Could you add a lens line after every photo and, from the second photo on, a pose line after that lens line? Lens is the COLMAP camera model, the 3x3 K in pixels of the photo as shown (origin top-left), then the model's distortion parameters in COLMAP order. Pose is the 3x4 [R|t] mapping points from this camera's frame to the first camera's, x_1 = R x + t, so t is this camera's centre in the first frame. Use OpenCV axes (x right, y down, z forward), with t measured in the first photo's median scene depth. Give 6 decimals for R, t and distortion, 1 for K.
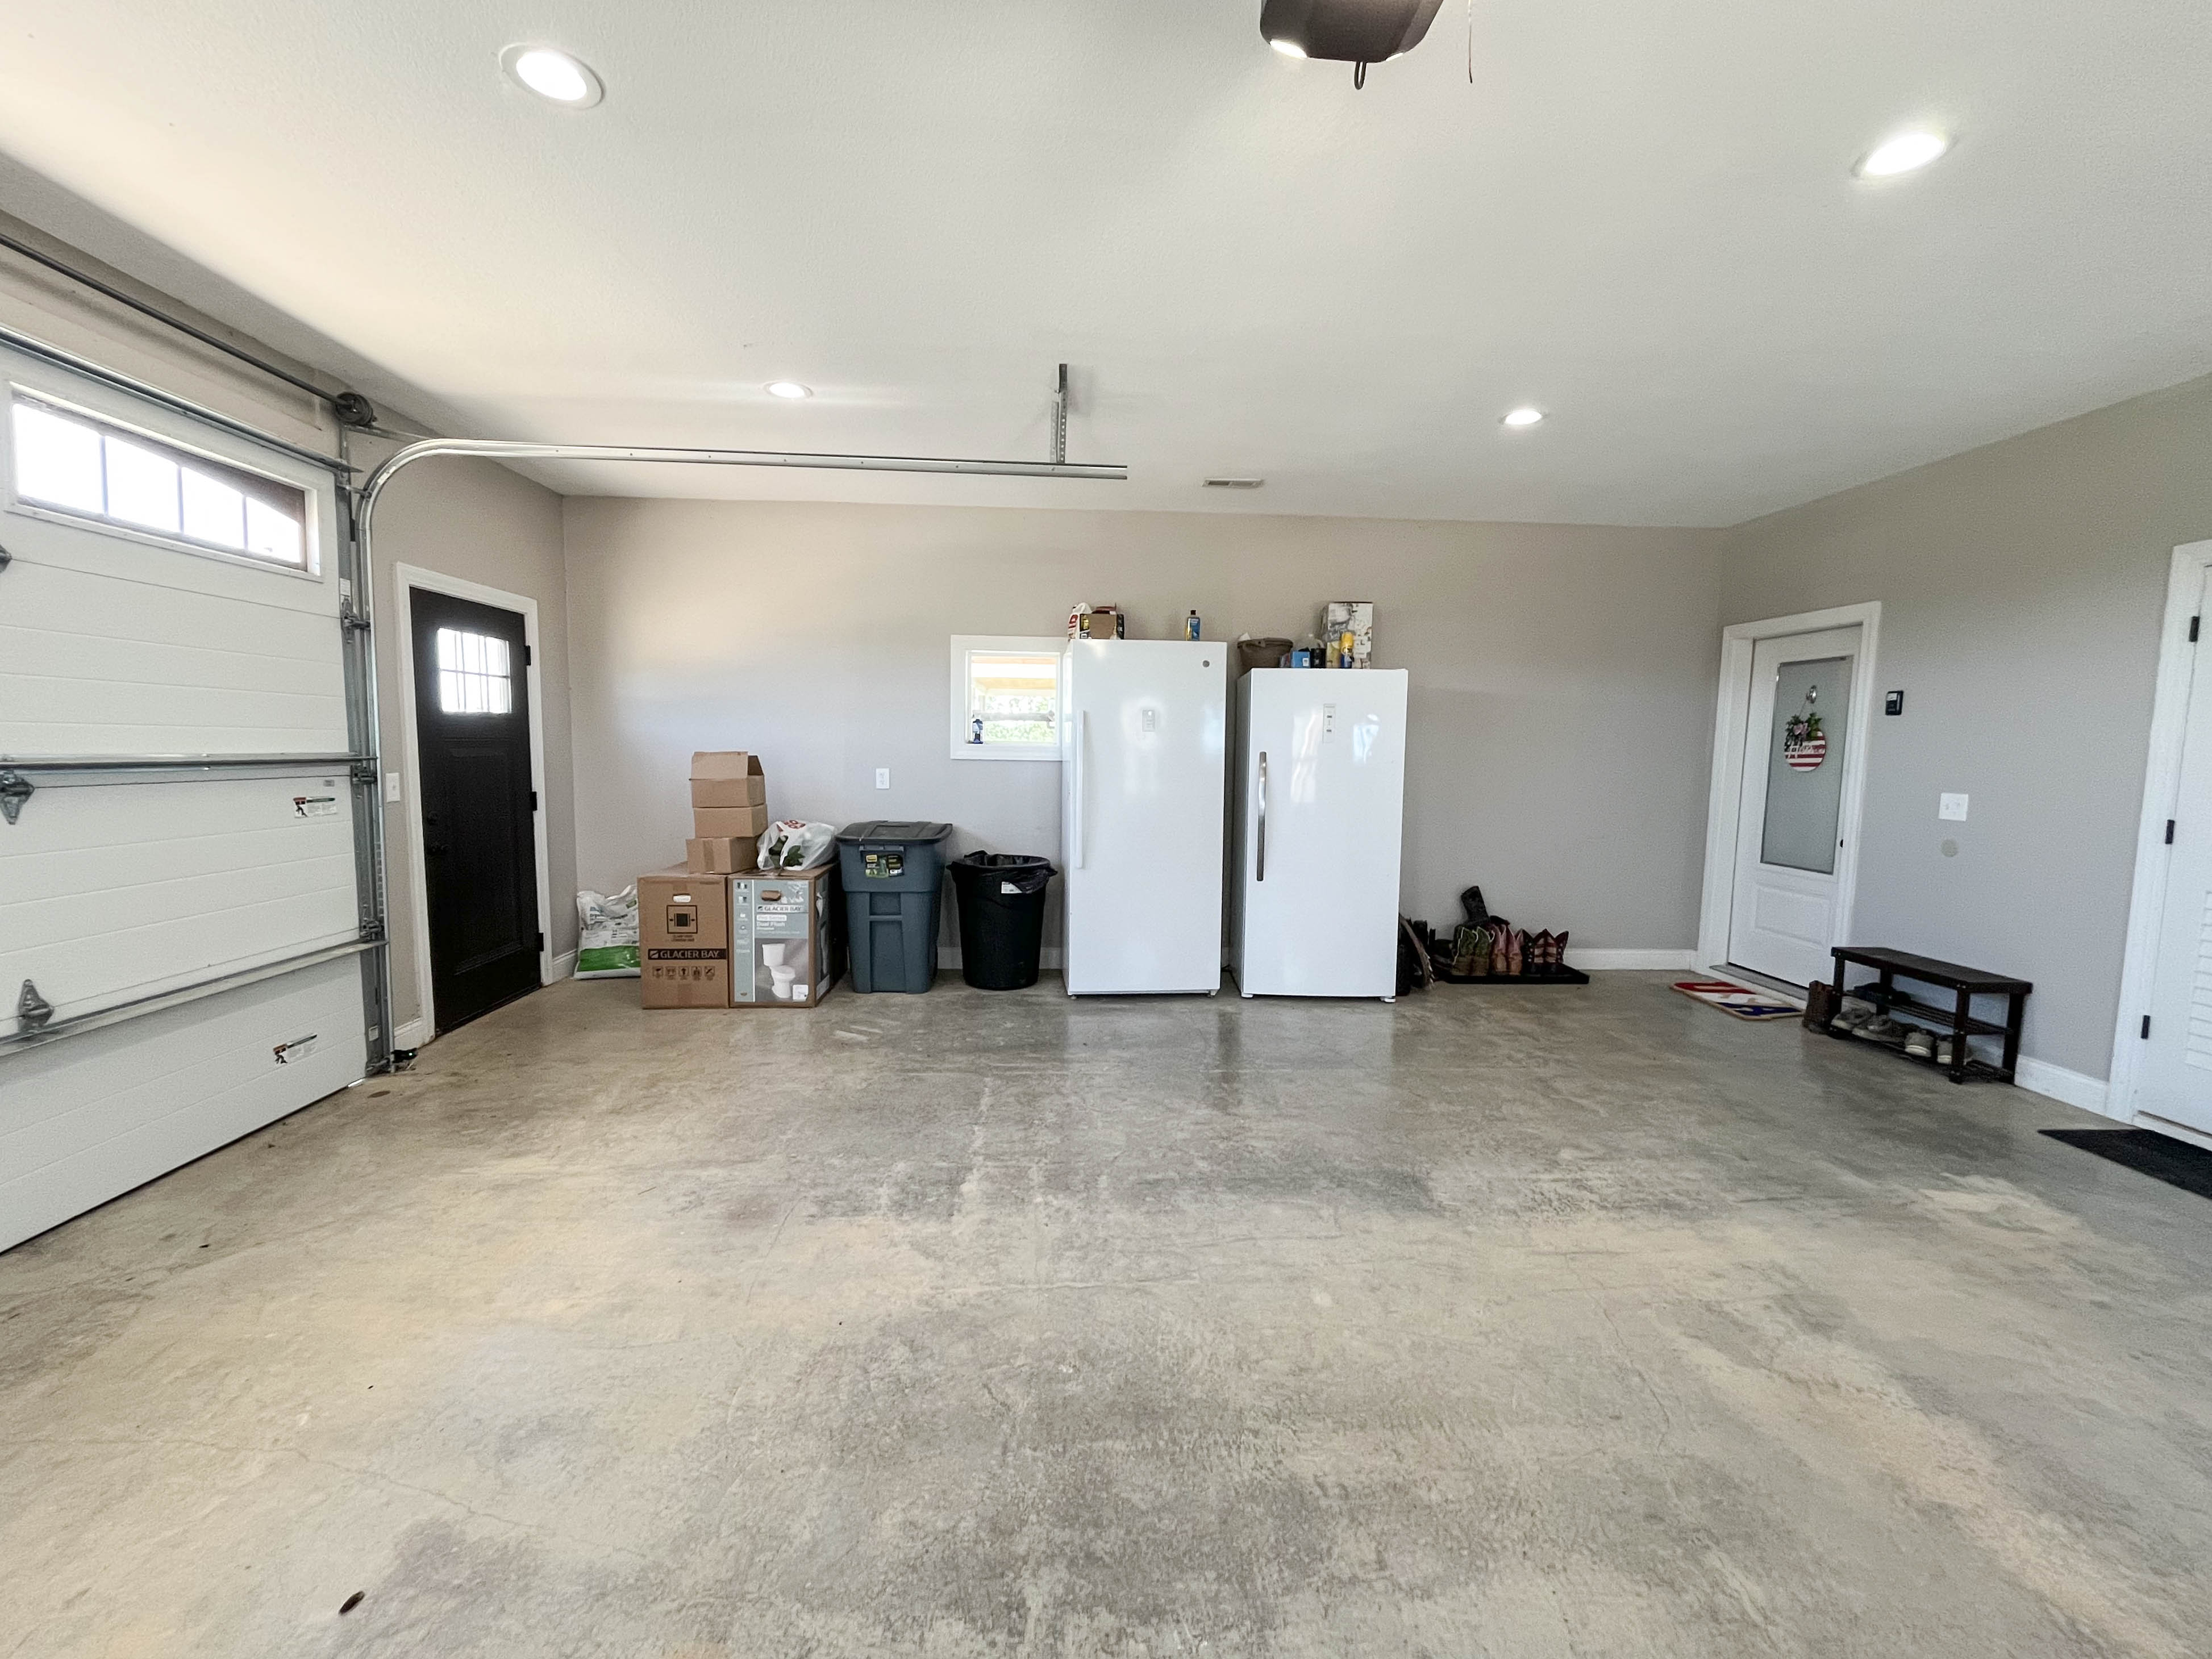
lens RADIAL K [[925.3, 0, 1106.0], [0, 925.3, 829.5], [0, 0, 1]] dist [-0.001011, 0.000133]
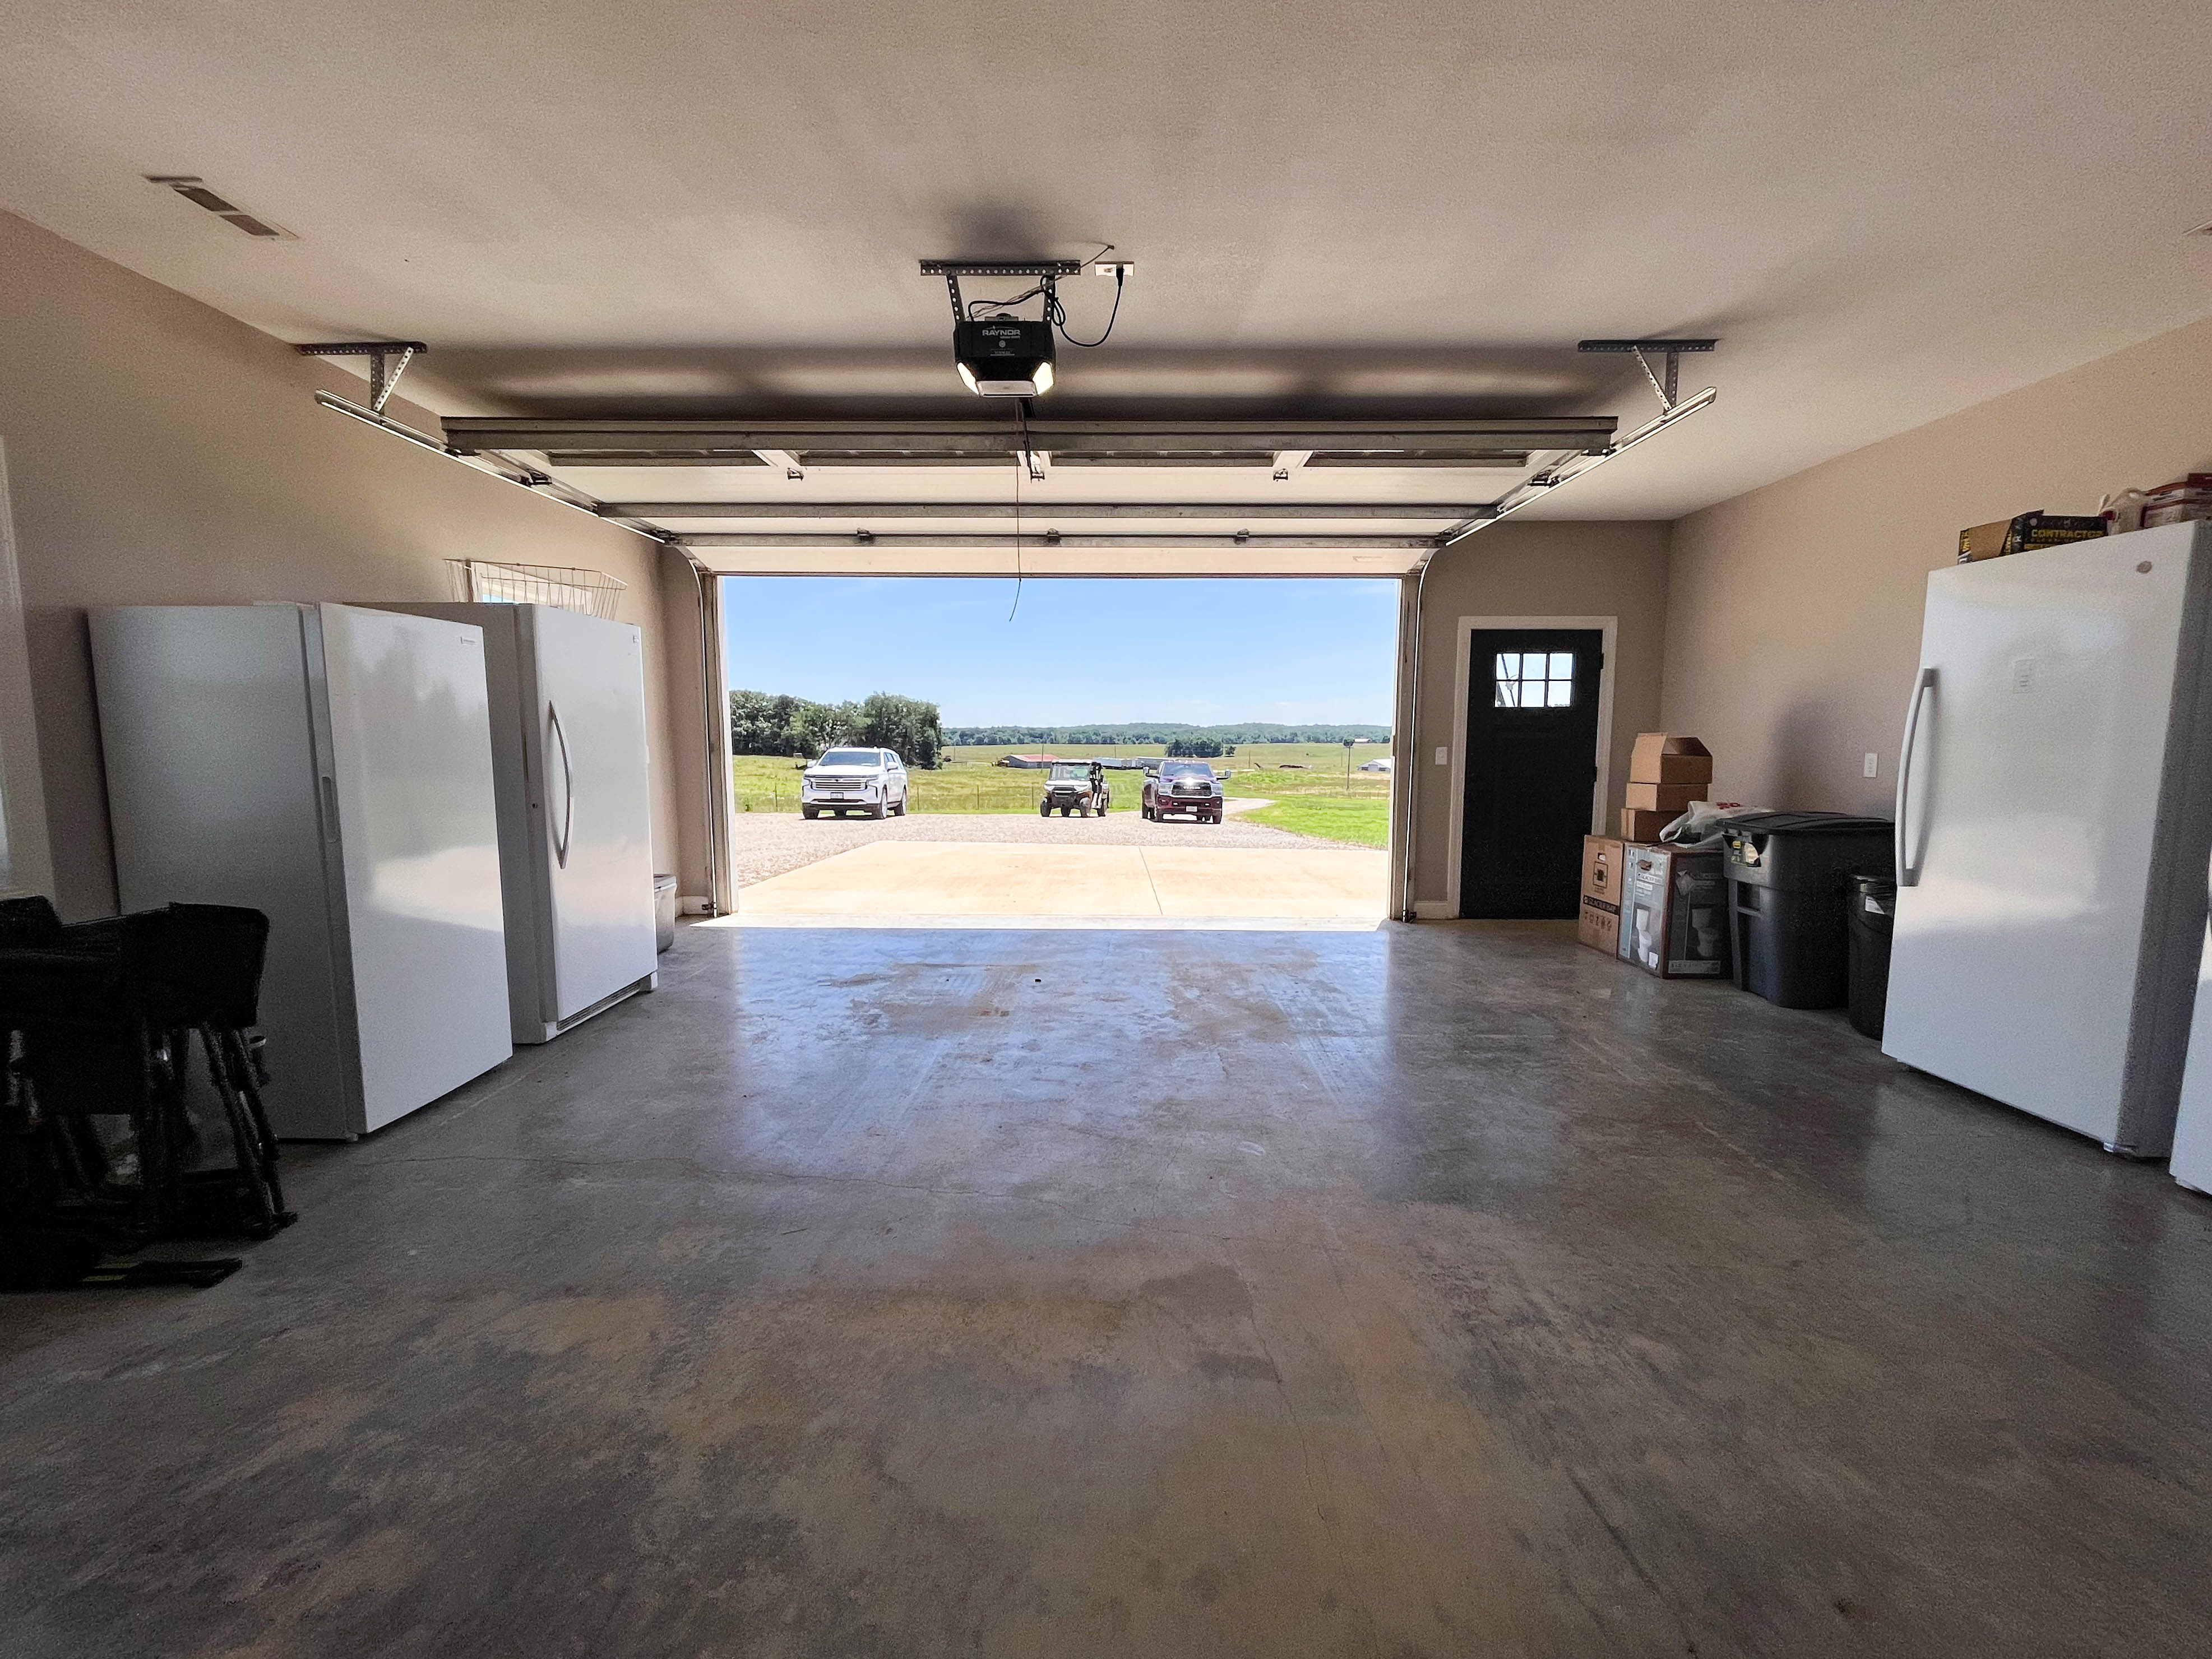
lens RADIAL K [[911.4, 0, 1100.4], [0, 911.4, 833.5], [0, 0, 1]] dist [-0.001996, 0.000066]
pose [[-0.069796, 0.095921, -0.992939, 0.743980], [-0.093660, 0.990339, 0.102253, -0.014998], [0.993155, 0.100136, -0.060138, 0.424435]]
